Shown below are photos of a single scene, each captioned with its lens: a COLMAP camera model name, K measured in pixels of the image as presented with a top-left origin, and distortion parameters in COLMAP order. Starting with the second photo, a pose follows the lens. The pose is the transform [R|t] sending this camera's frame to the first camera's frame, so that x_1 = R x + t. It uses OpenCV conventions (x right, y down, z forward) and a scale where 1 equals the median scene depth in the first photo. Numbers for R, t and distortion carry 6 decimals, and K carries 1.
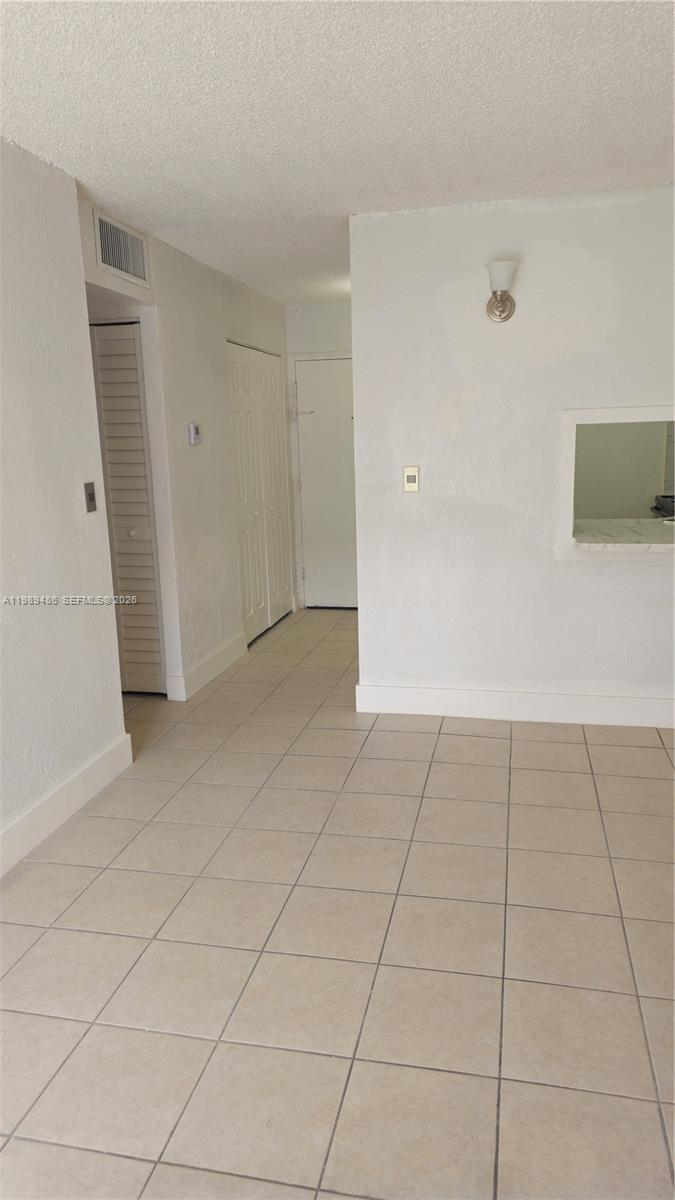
lens RADIAL K [[783.5, 0, 340.8], [0, 783.5, 603.7], [0, 0, 1]] dist [0.071793, -0.070282]
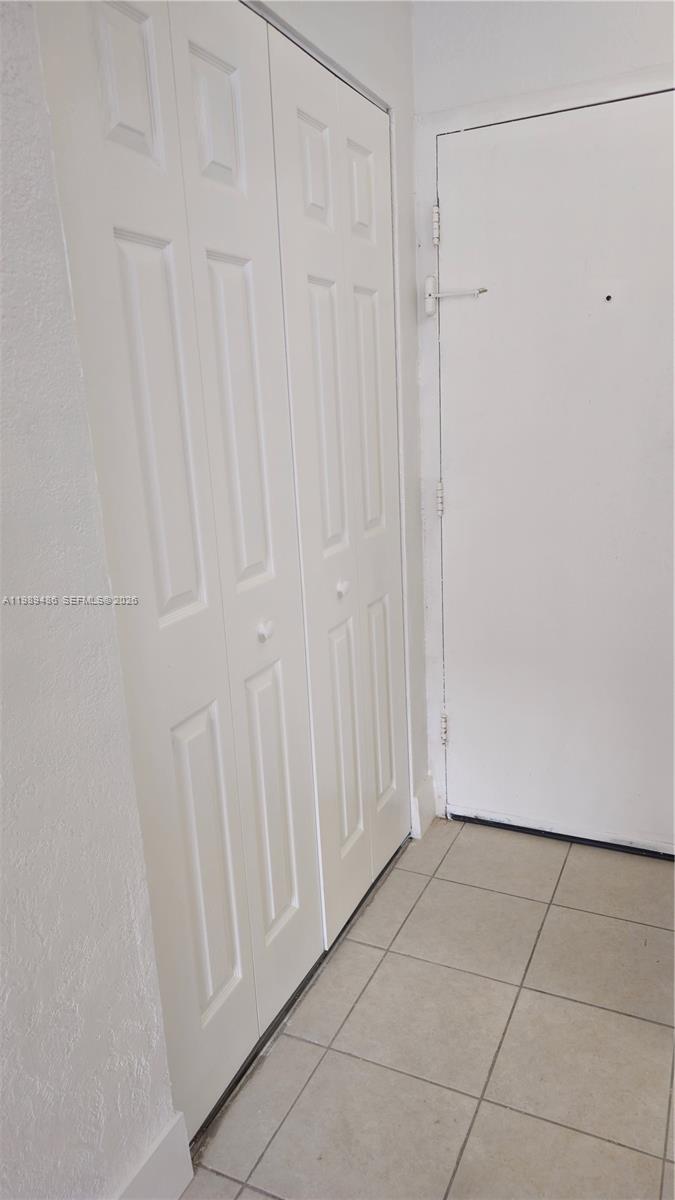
lens RADIAL K [[783.5, 0, 340.8], [0, 783.5, 603.7], [0, 0, 1]] dist [0.071793, -0.070282]
pose [[0.974279, 0.034117, -0.222749, -0.014612], [-0.022949, 0.998355, 0.052538, -0.121919], [0.224175, -0.046074, 0.973459, 0.636858]]
